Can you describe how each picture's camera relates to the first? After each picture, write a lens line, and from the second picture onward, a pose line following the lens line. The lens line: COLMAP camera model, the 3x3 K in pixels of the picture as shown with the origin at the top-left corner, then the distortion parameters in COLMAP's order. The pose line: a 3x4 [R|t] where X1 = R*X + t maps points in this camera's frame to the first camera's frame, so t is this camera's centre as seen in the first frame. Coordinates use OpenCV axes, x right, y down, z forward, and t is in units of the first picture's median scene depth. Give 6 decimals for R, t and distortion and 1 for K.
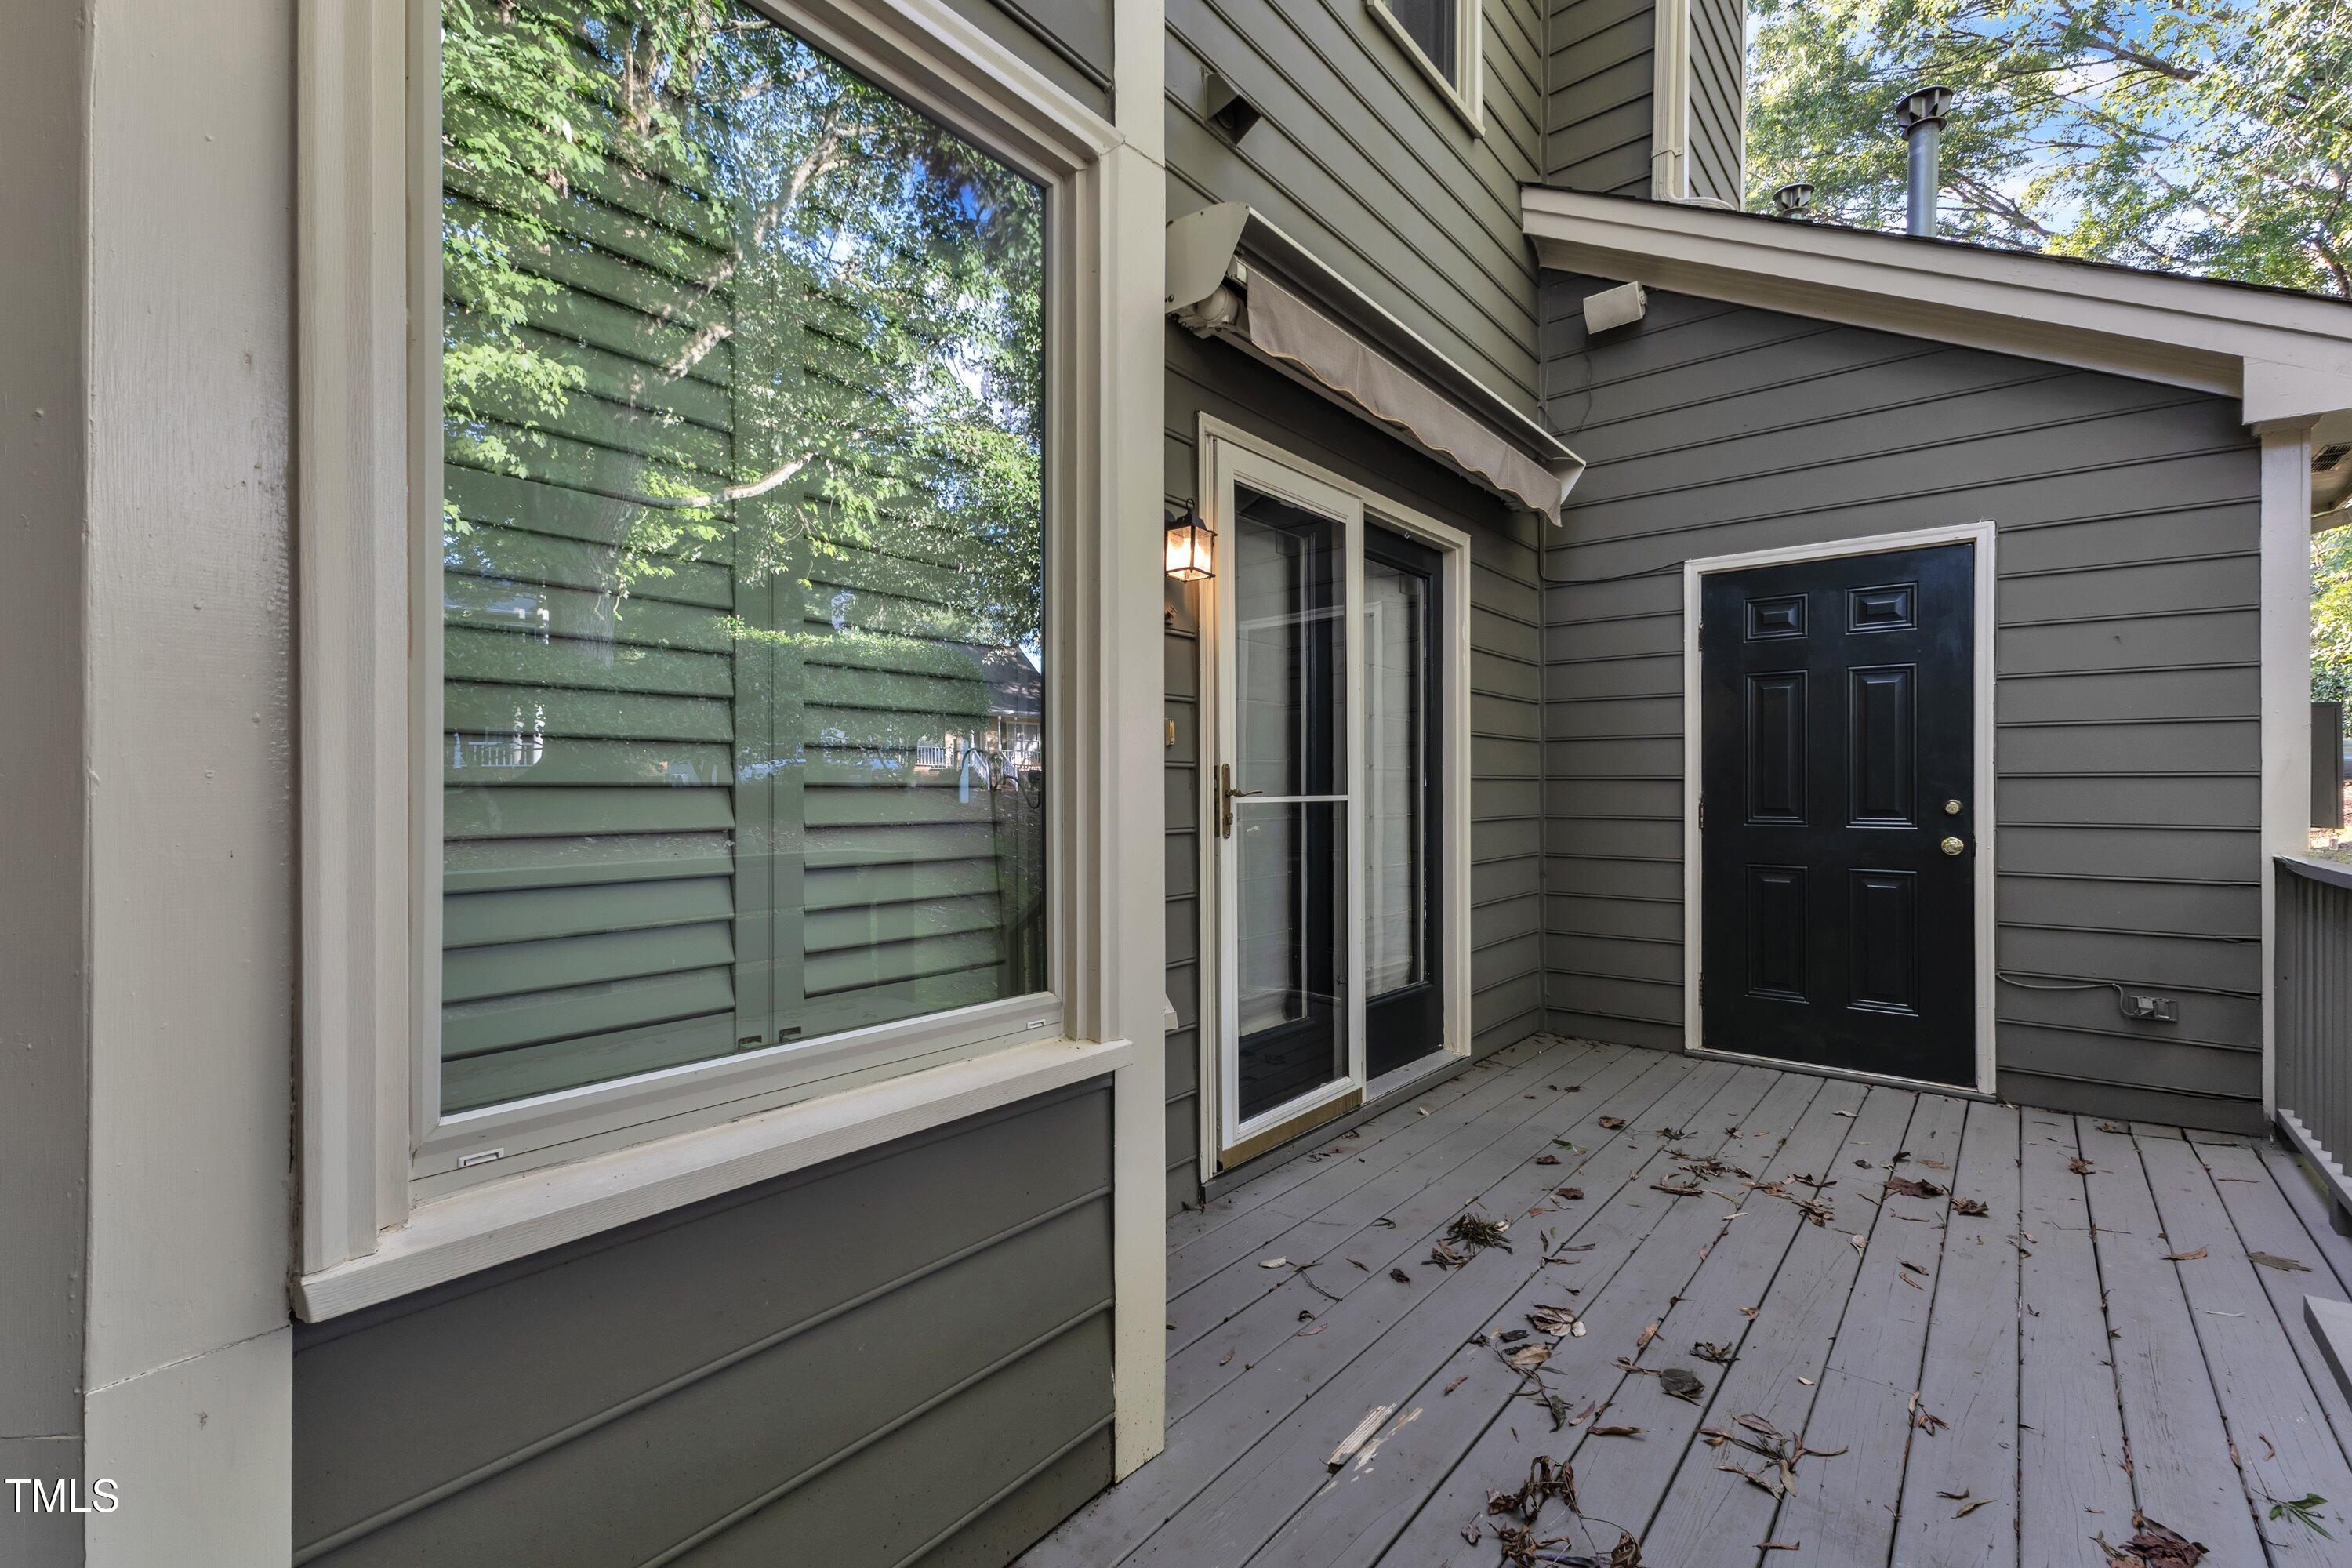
lens RADIAL K [[1046.3, 0, 1180.3], [0, 1046.3, 788.5], [0, 0, 1]] dist [0.014312, 0.000898]
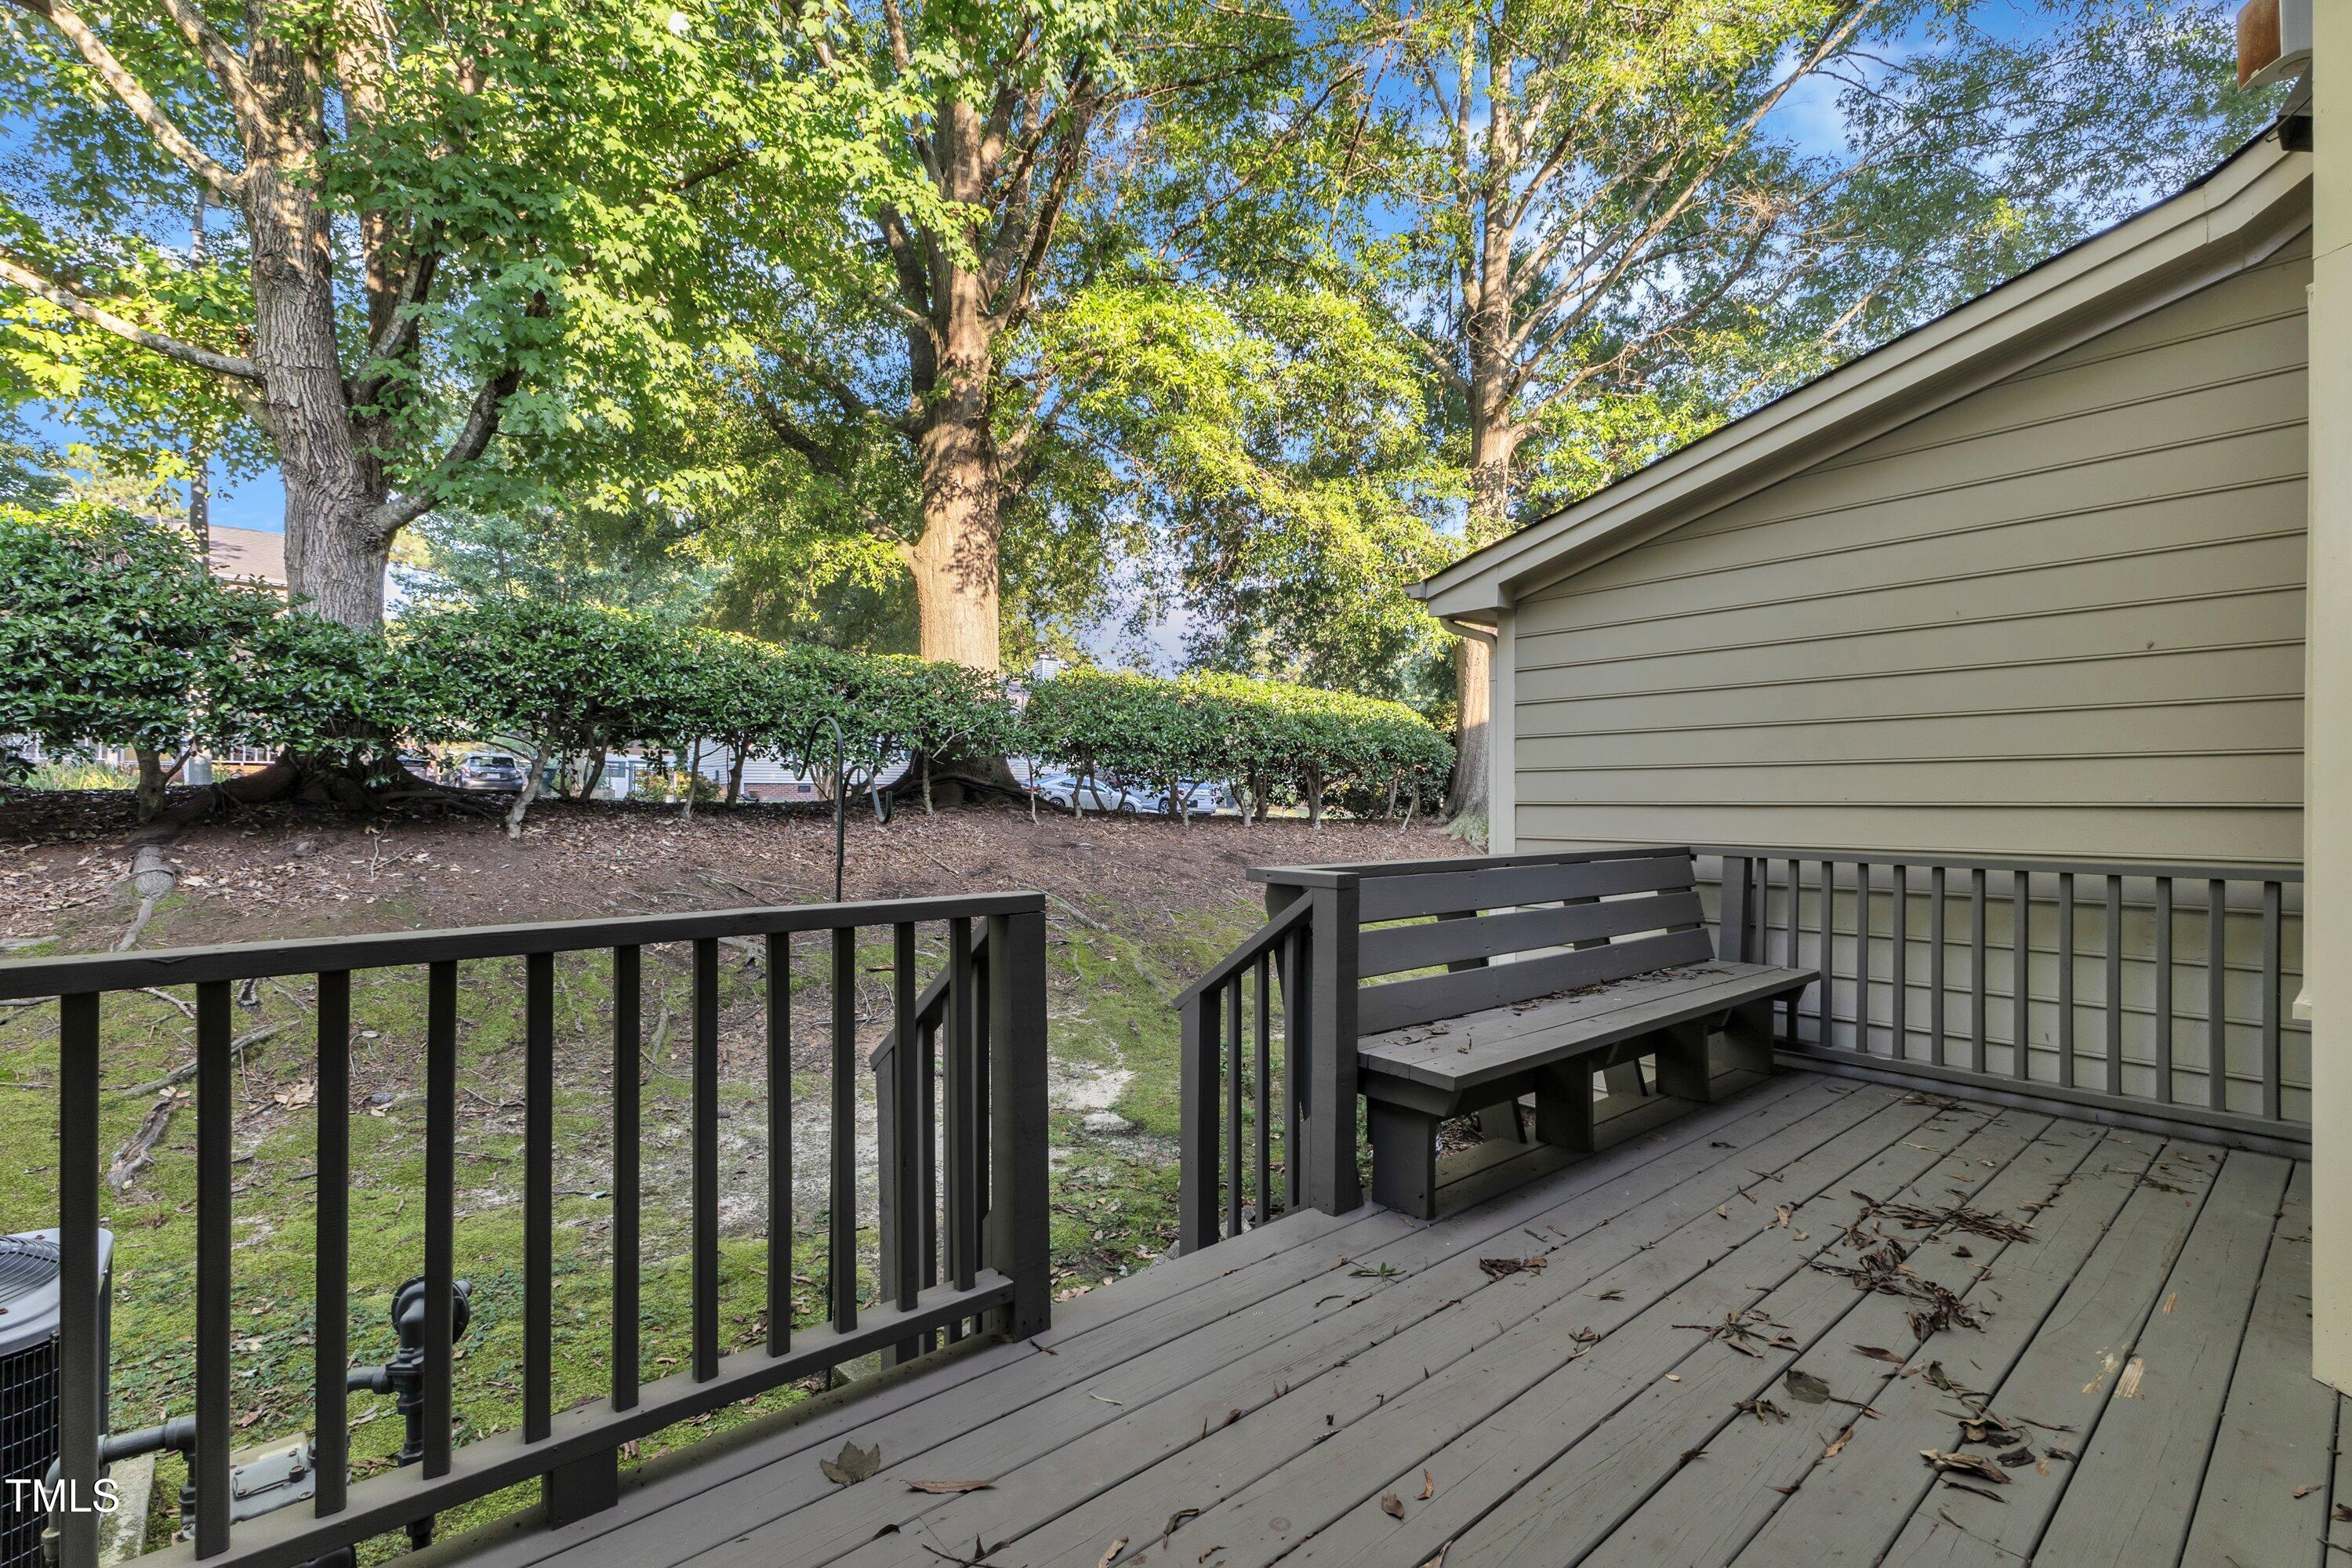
lens RADIAL K [[1046.3, 0, 1180.3], [0, 1046.3, 788.5], [0, 0, 1]] dist [0.014312, 0.000898]
pose [[-0.984287, -0.006660, 0.176453, 0.896630], [-0.007044, 0.999974, -0.001552, -0.003896], [-0.176438, -0.002771, -0.984308, 2.117708]]
